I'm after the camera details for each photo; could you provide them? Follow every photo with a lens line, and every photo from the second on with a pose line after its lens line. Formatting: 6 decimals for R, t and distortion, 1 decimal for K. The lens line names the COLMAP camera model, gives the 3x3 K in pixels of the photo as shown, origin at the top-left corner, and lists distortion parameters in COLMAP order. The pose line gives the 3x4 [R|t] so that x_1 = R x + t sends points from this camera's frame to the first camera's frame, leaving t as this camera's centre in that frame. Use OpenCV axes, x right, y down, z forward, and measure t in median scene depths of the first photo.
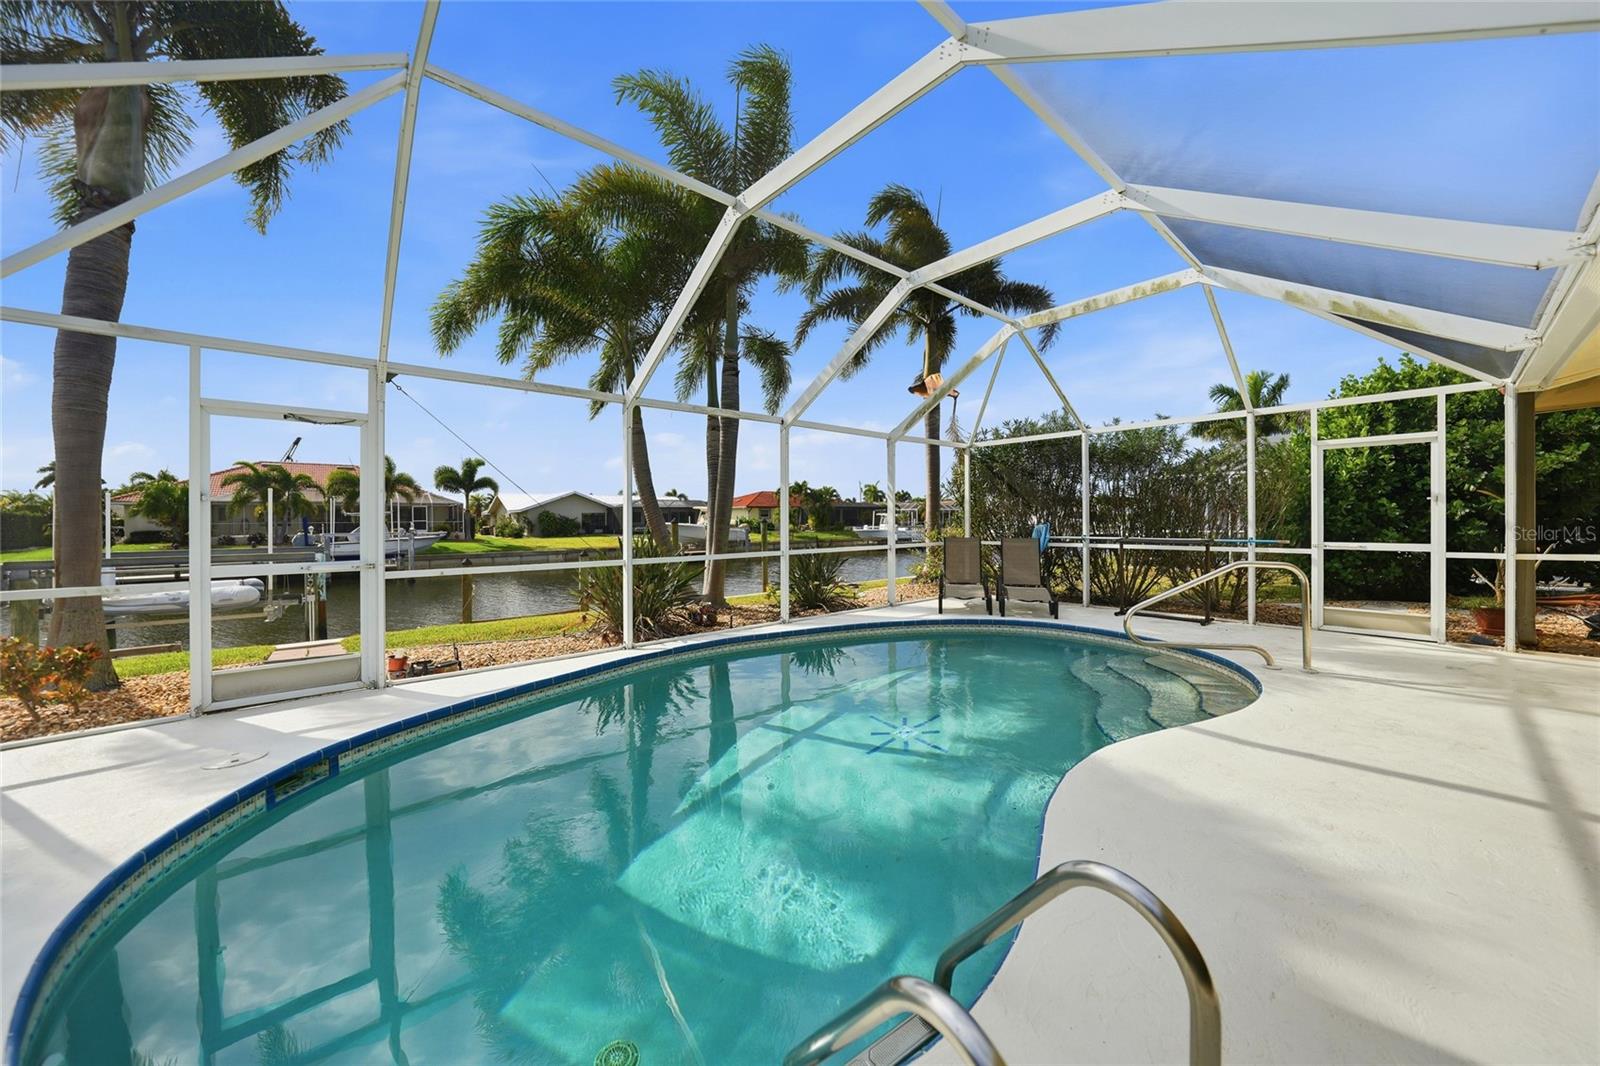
lens RADIAL K [[562.9, 0, 800.9], [0, 562.9, 524.9], [0, 0, 1]] dist [-0.025198, 0.005555]
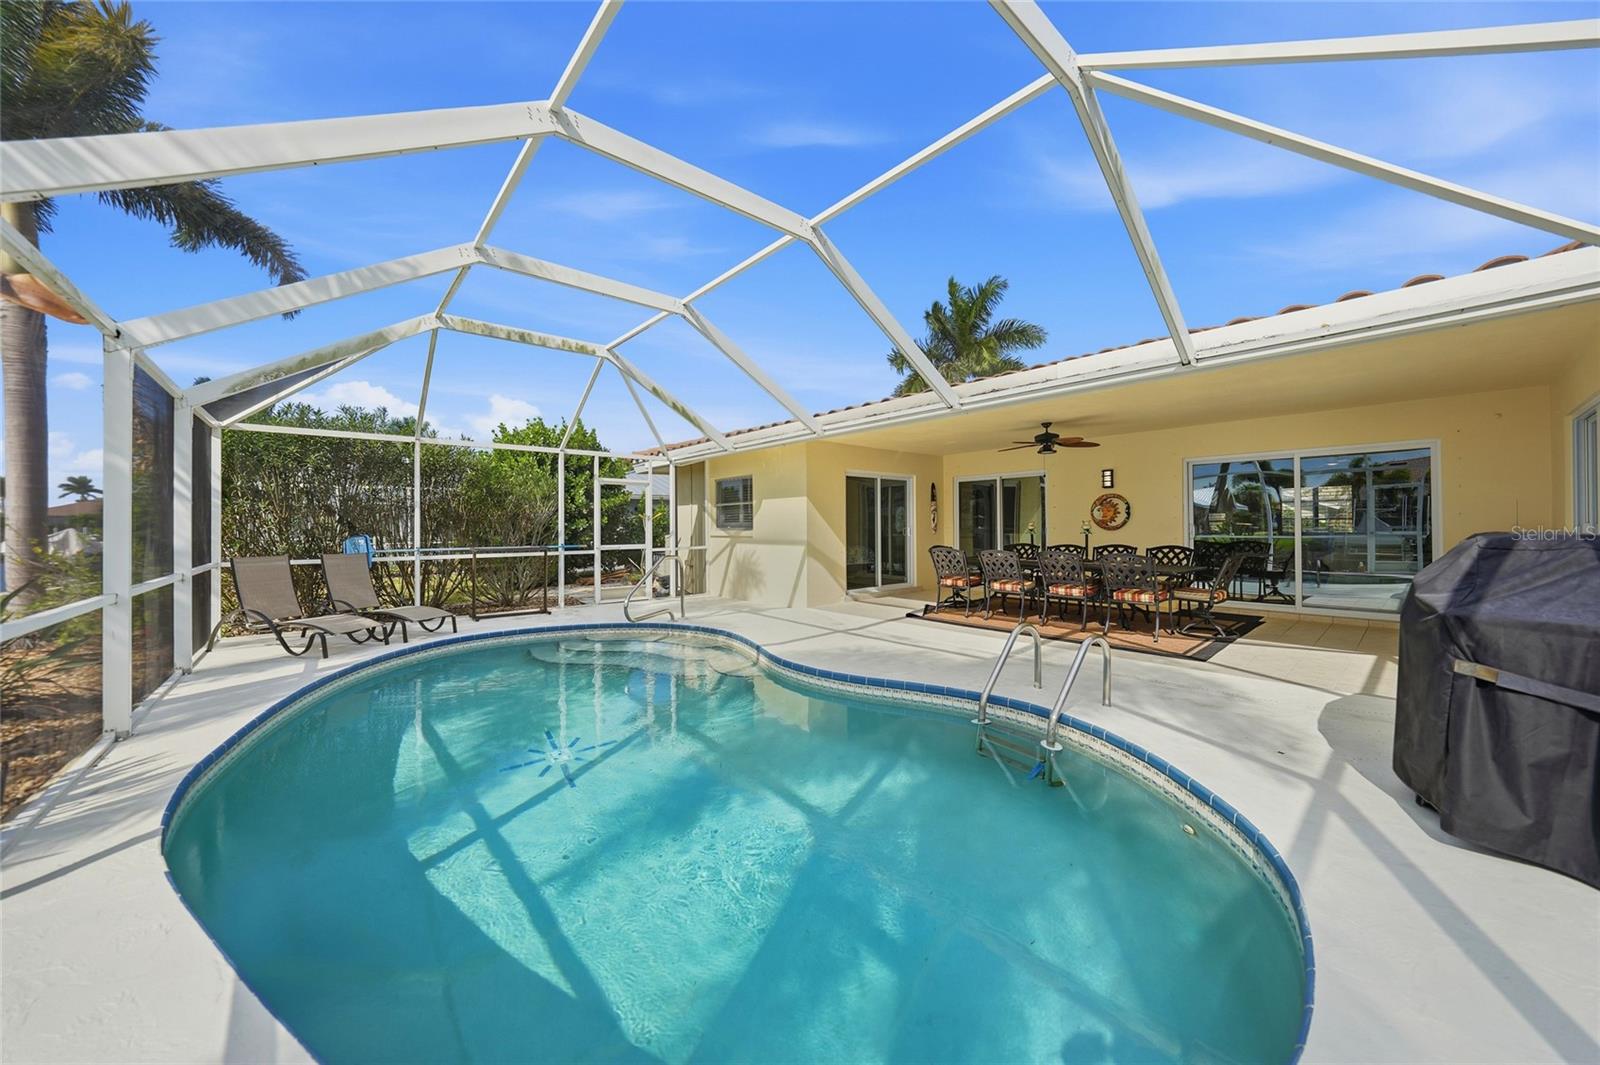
lens RADIAL K [[562.9, 0, 800.9], [0, 562.9, 524.4], [0, 0, 1]] dist [-0.025198, 0.005555]
pose [[0.005582, 0.010497, 0.999929, -0.076333], [0.014164, 0.999844, -0.010575, -0.000284], [-0.999884, 0.014222, 0.005433, 0.056556]]
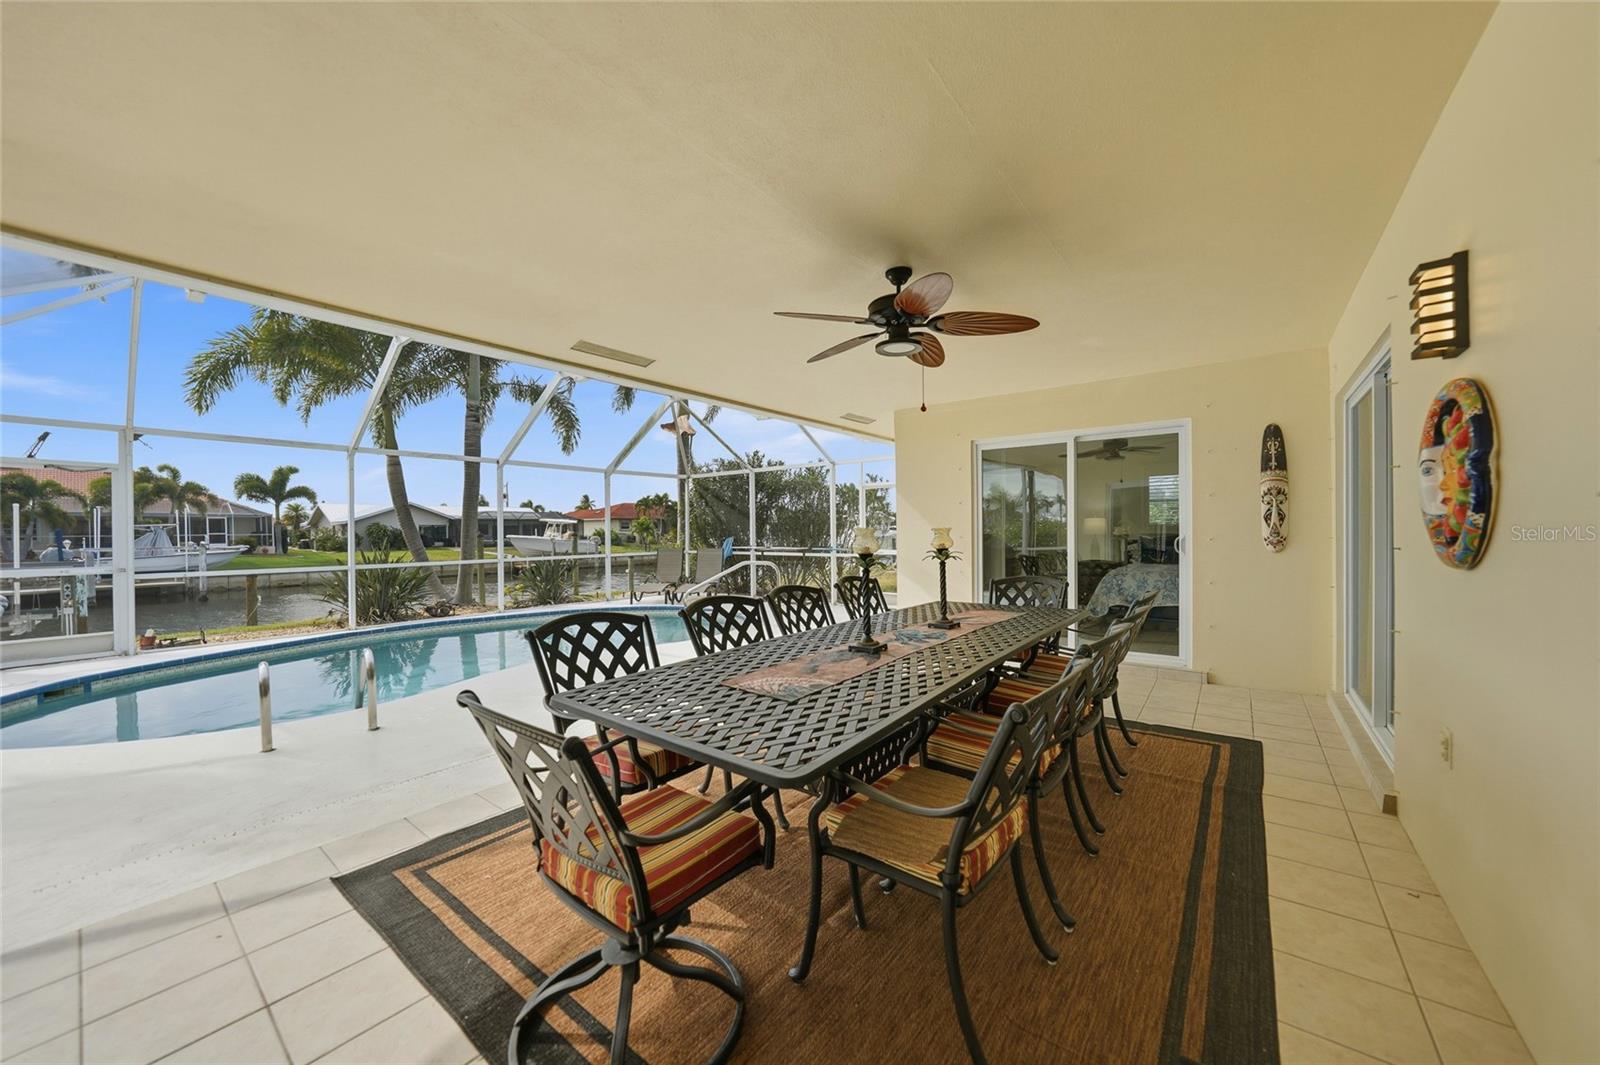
lens RADIAL K [[571.0, 0, 807.1], [0, 571.0, 534.2], [0, 0, 1]] dist [-0.030740, 0.005914]
pose [[0.978504, -0.001669, 0.206219, 0.070341], [0.002495, 0.999990, -0.003747, -0.000910], [-0.206211, 0.004181, 0.978499, -0.080622]]
